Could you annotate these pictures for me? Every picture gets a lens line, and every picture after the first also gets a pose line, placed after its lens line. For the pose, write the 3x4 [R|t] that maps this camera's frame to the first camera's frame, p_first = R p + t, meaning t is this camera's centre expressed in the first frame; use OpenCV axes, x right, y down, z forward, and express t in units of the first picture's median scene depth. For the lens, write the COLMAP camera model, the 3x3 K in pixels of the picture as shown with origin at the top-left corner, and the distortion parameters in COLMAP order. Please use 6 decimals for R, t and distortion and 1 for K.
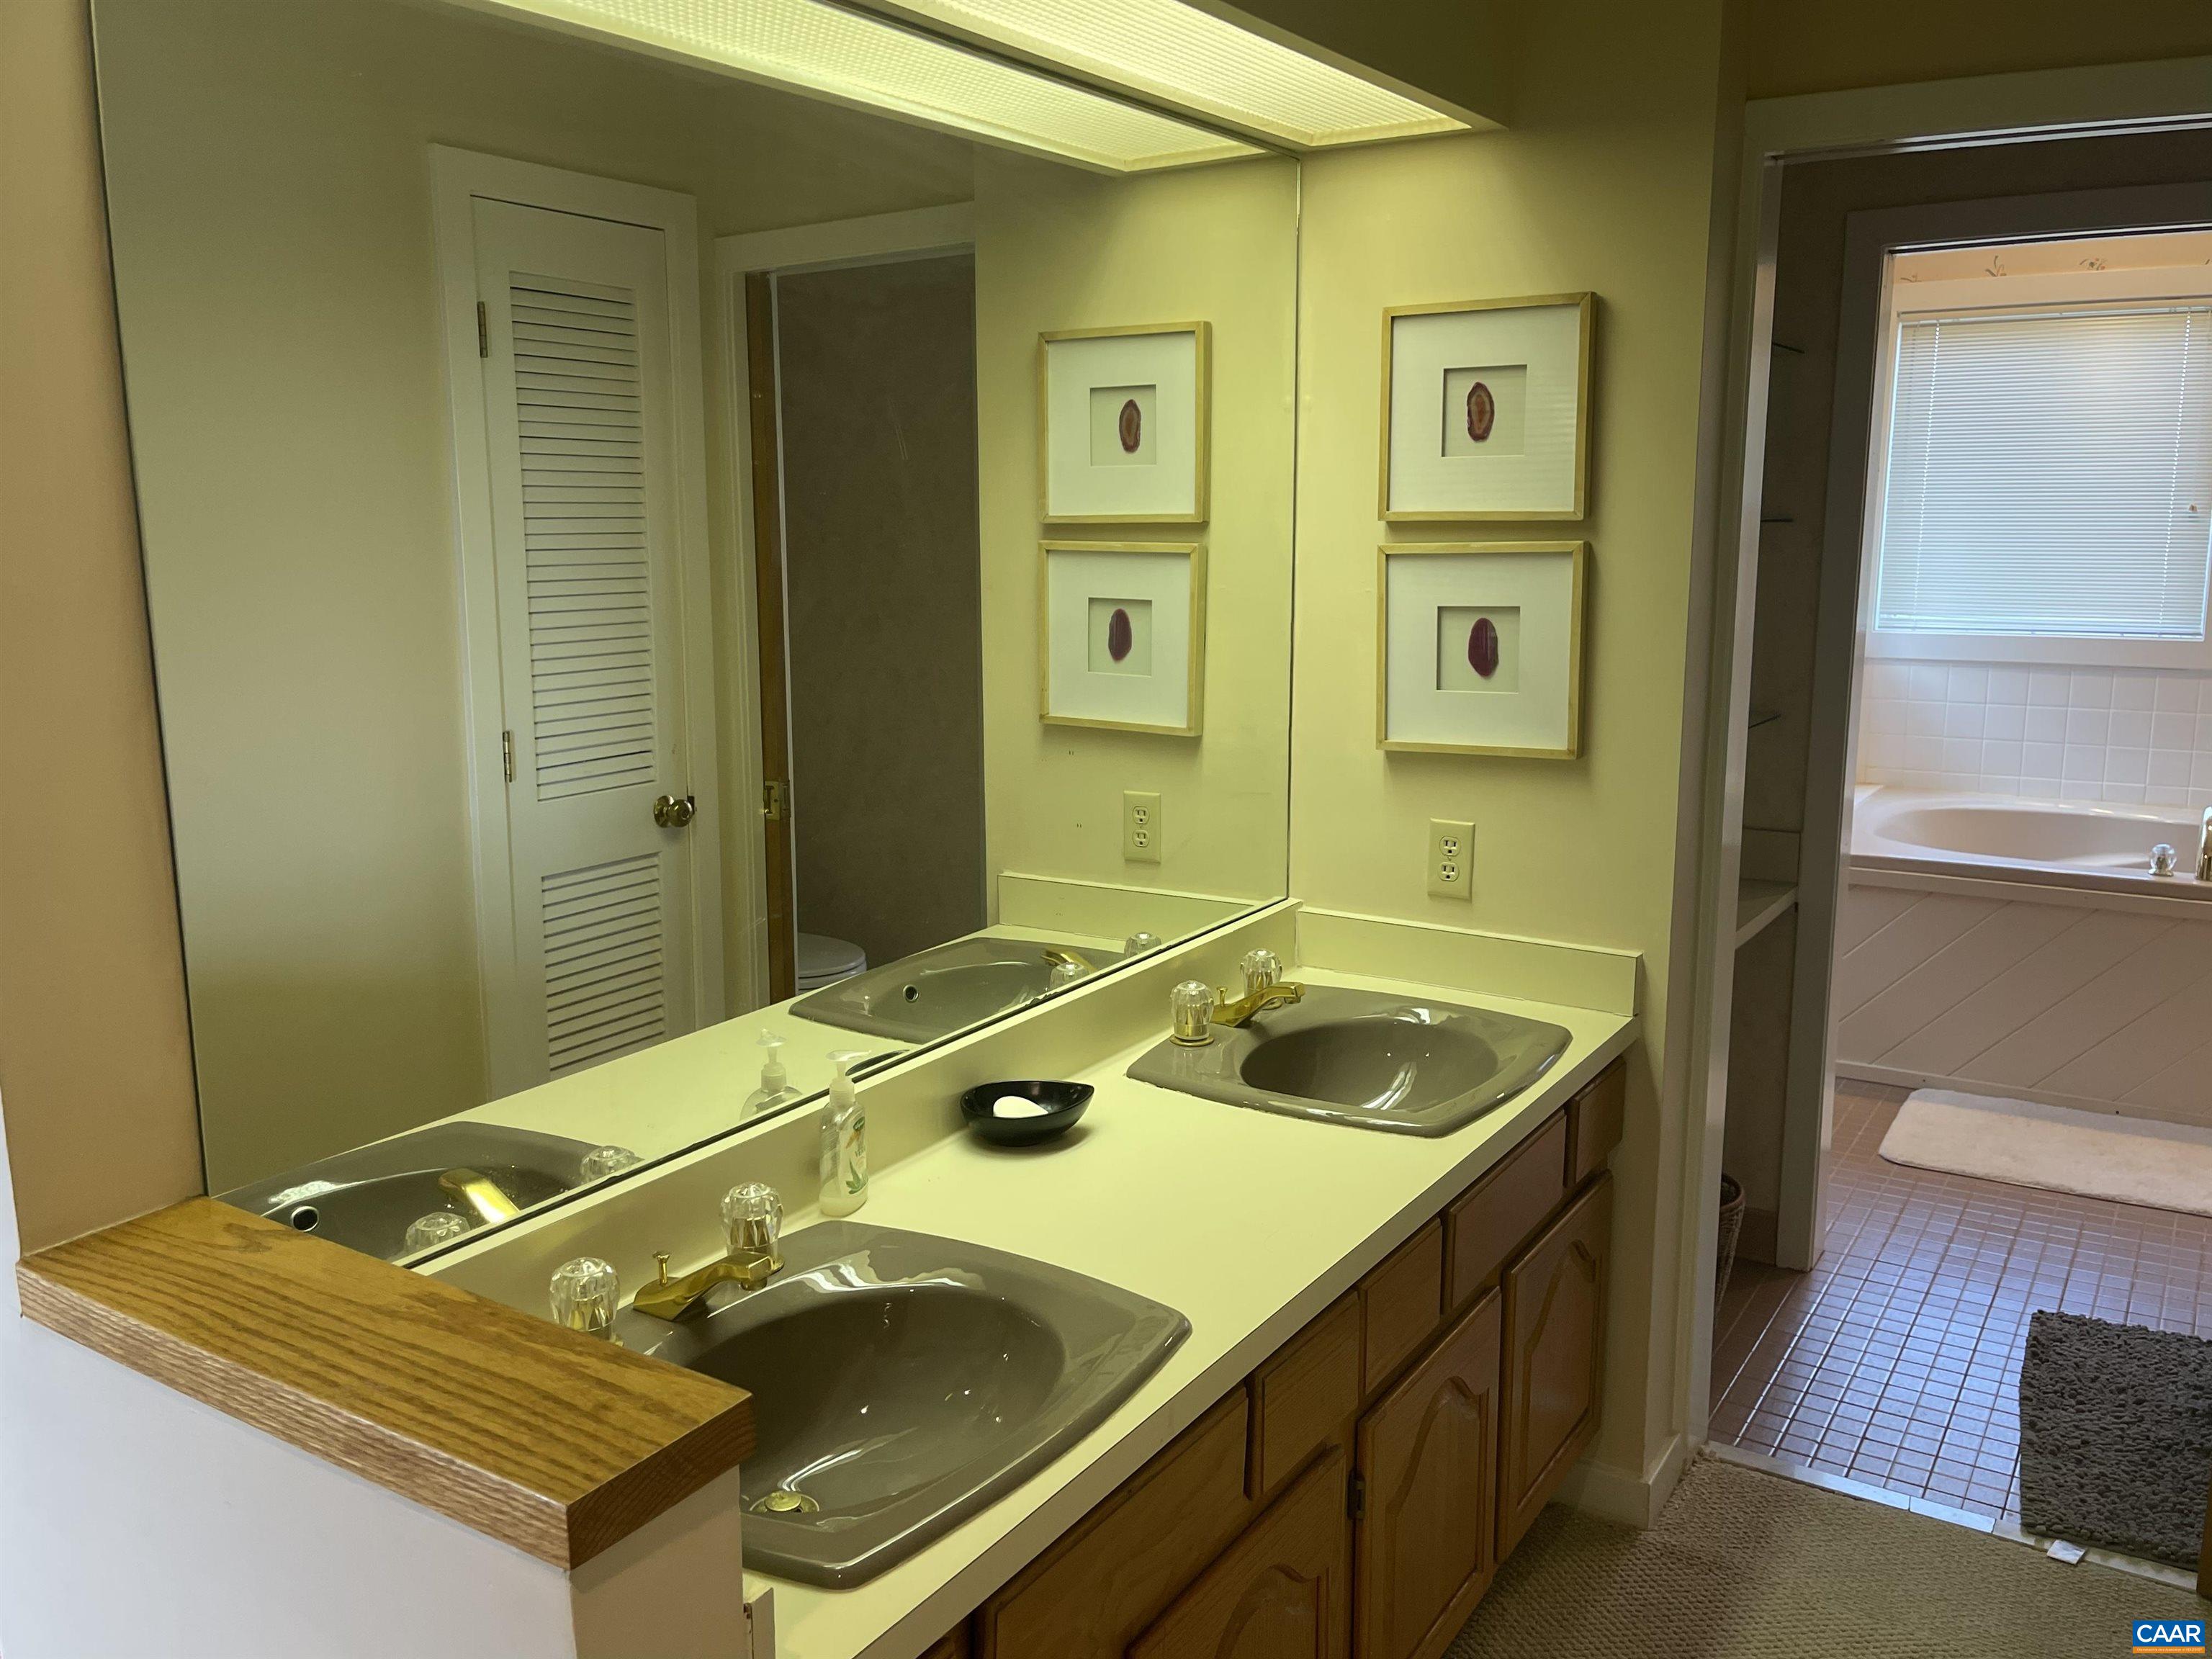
lens RADIAL K [[1775.7, 0, 1091.0], [0, 1775.7, 820.0], [0, 0, 1]] dist [0.049081, -0.035998]
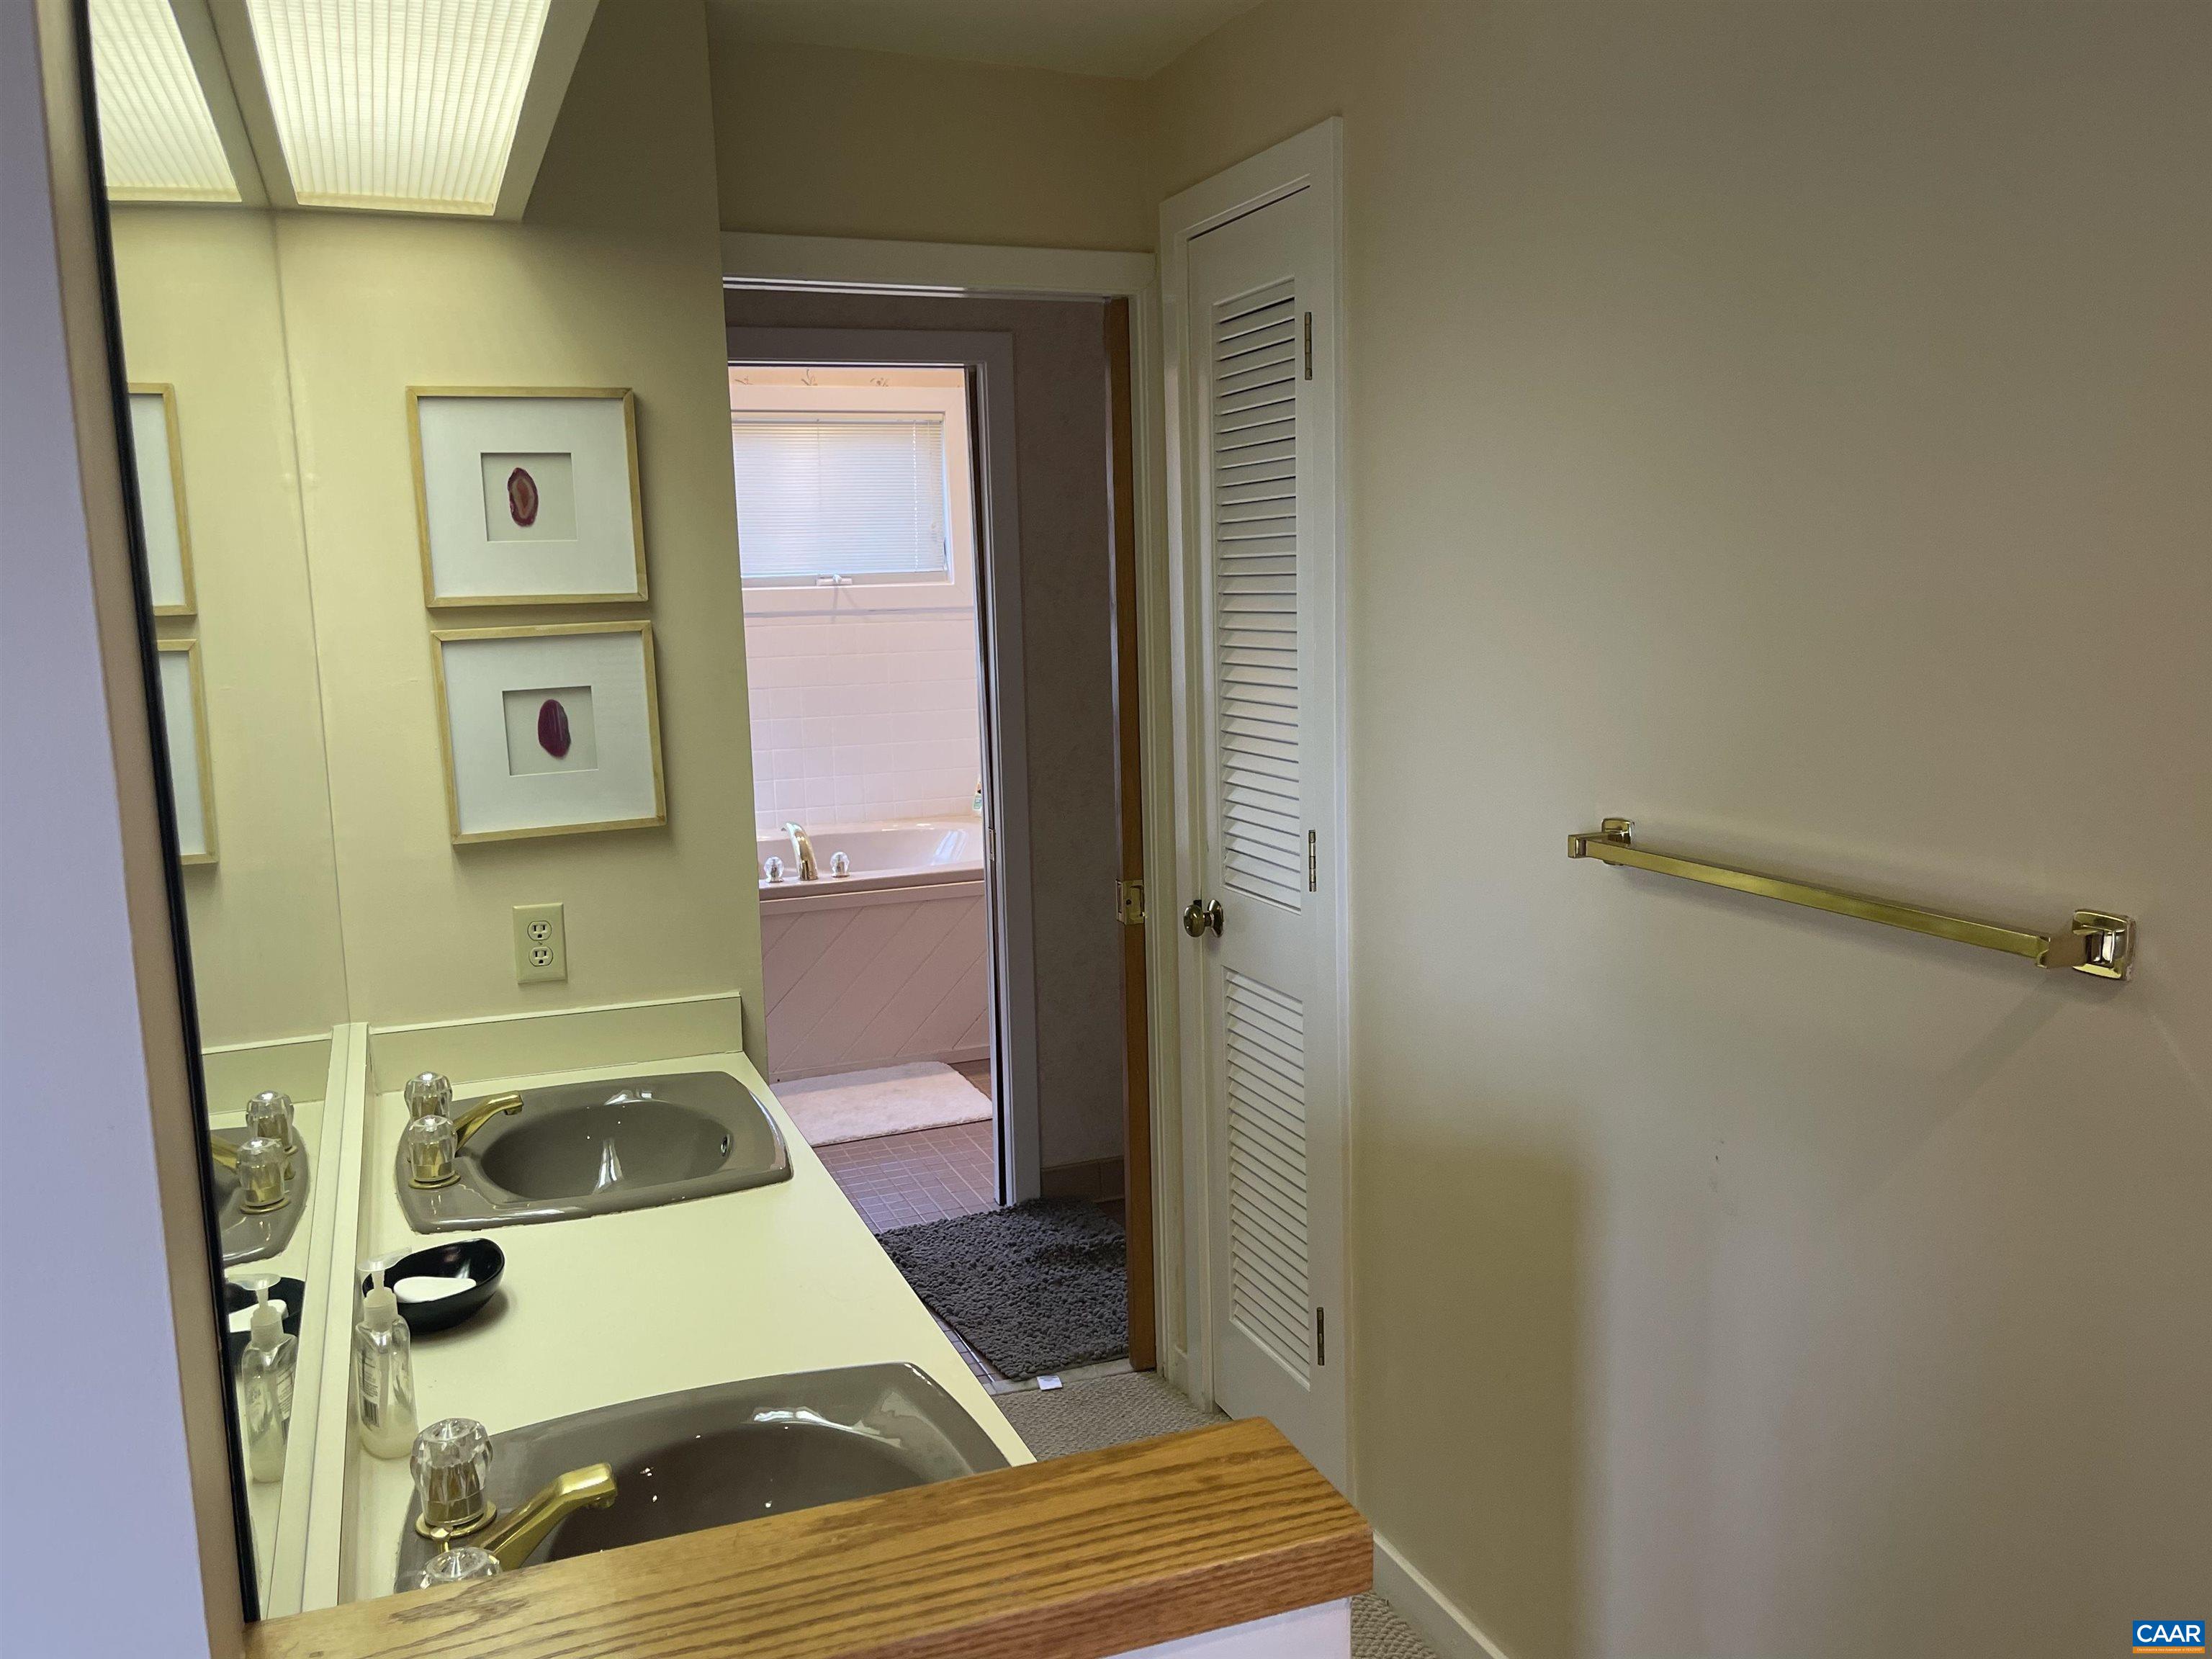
lens RADIAL K [[1775.7, 0, 1091.0], [0, 1775.7, 820.0], [0, 0, 1]] dist [0.049081, -0.035998]
pose [[0.593822, -0.124510, 0.794904, -0.410725], [0.160576, 0.986419, 0.034552, -0.032068], [-0.788410, 0.107125, 0.605750, 0.155221]]
